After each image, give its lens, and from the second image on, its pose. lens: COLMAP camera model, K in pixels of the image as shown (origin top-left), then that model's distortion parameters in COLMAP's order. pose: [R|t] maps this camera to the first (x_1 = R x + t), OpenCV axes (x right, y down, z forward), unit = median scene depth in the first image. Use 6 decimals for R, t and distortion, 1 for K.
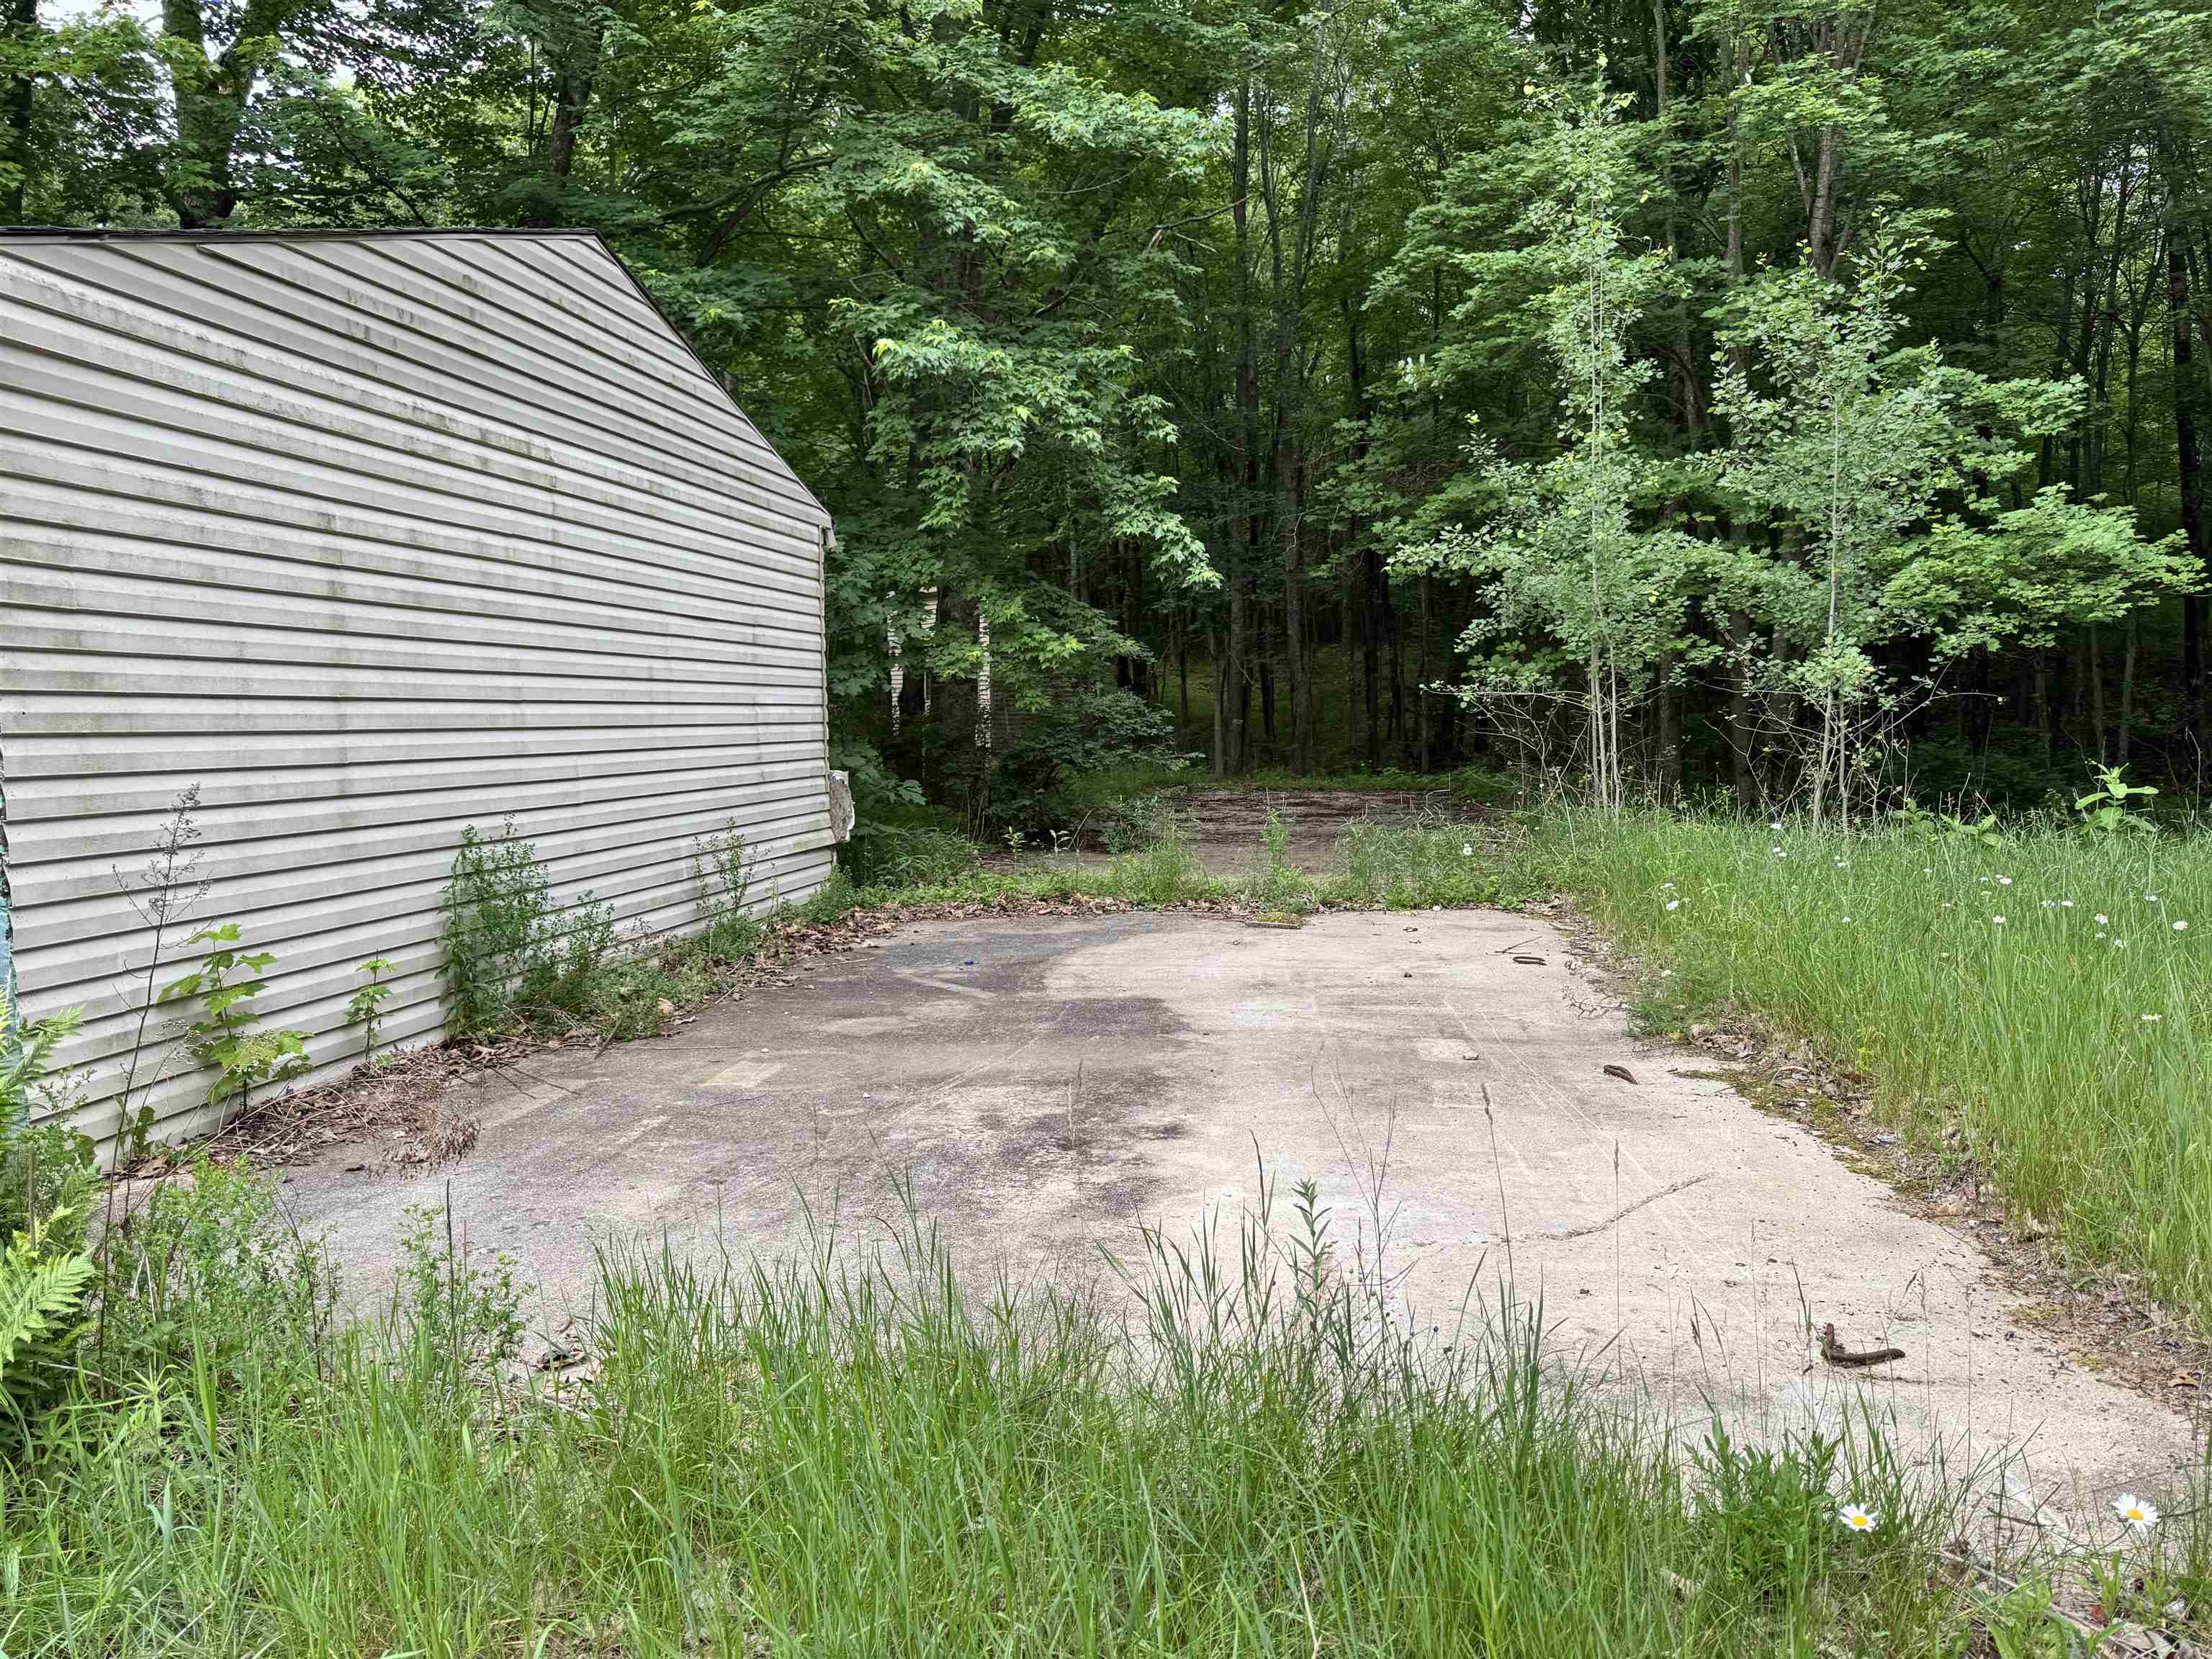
lens RADIAL K [[1564.2, 0, 1171.8], [0, 1564.2, 833.6], [0, 0, 1]] dist [0.243367, -0.375325]
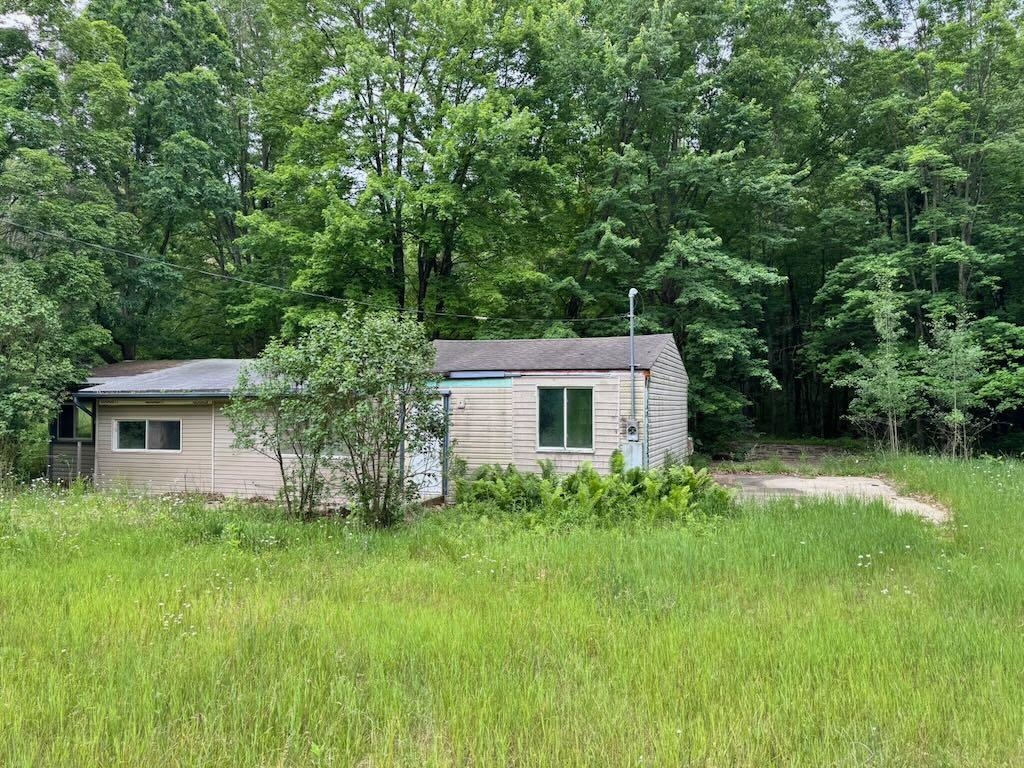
lens RADIAL K [[724.3, 0, 510.9], [0, 724.3, 389.3], [0, 0, 1]] dist [0.035021, -0.041748]
pose [[0.974487, 0.007209, -0.224328, -0.202609], [-0.028307, 0.995451, -0.090975, 0.017694], [0.222652, 0.095004, 0.970258, -0.802153]]
